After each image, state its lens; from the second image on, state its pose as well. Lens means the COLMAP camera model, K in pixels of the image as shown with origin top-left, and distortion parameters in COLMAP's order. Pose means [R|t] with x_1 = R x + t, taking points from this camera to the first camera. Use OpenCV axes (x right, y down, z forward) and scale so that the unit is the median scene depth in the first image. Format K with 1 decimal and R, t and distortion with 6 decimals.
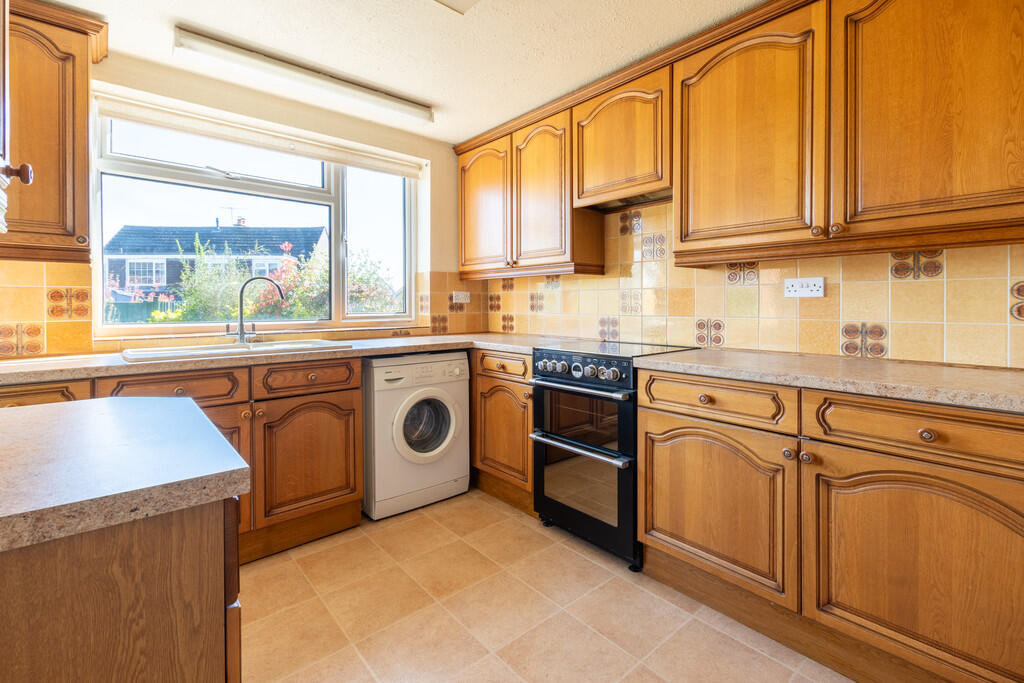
lens RADIAL K [[446.8, 0, 509.2], [0, 446.8, 348.1], [0, 0, 1]] dist [0.000575, -0.000025]
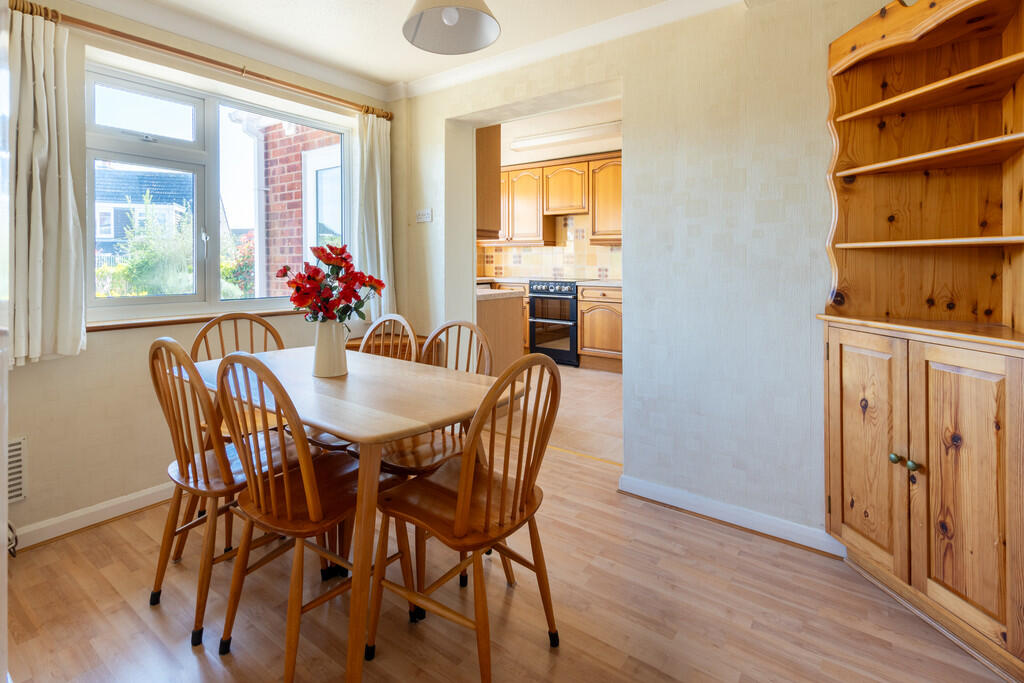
lens RADIAL K [[469.4, 0, 512.0], [0, 469.4, 341.5], [0, 0, 1]] dist [-0.000019, -0.000005]
pose [[0.972176, -0.037276, 0.231267, -0.594164], [0.019680, 0.996764, 0.077932, 0.121745], [-0.233423, -0.071212, 0.969764, -1.290432]]
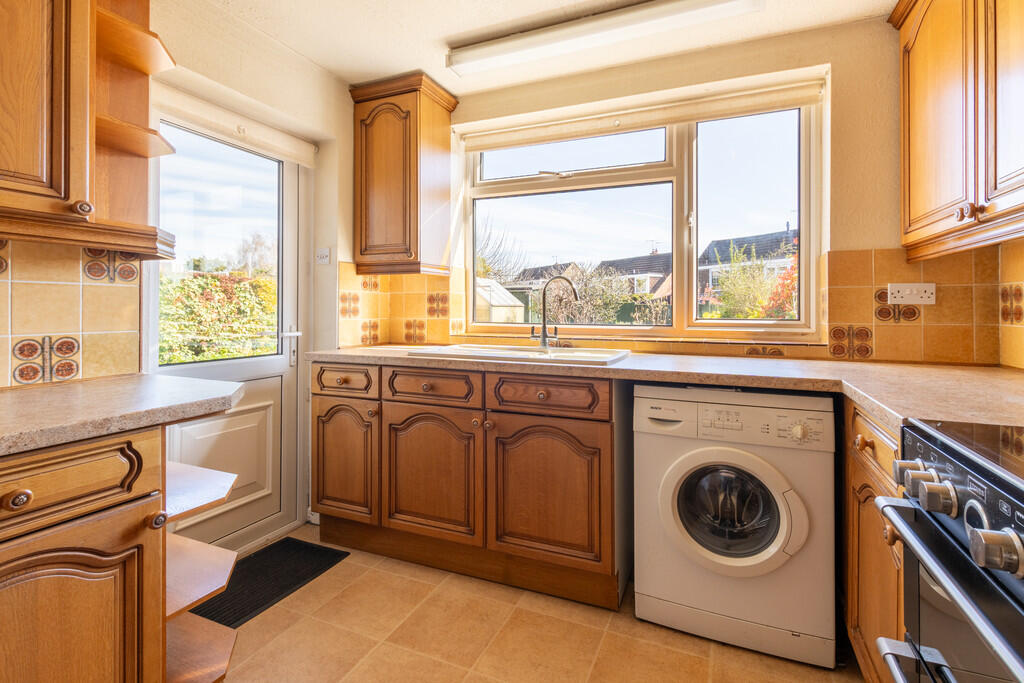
lens RADIAL K [[456.8, 0, 545.5], [0, 456.8, 325.1], [0, 0, 1]] dist [0.001952, 0.000256]
pose [[0.453163, 0.037288, -0.890647, 0.264806], [-0.090290, 0.995907, -0.004245, -0.052482], [0.886843, 0.082340, 0.454675, 0.550059]]
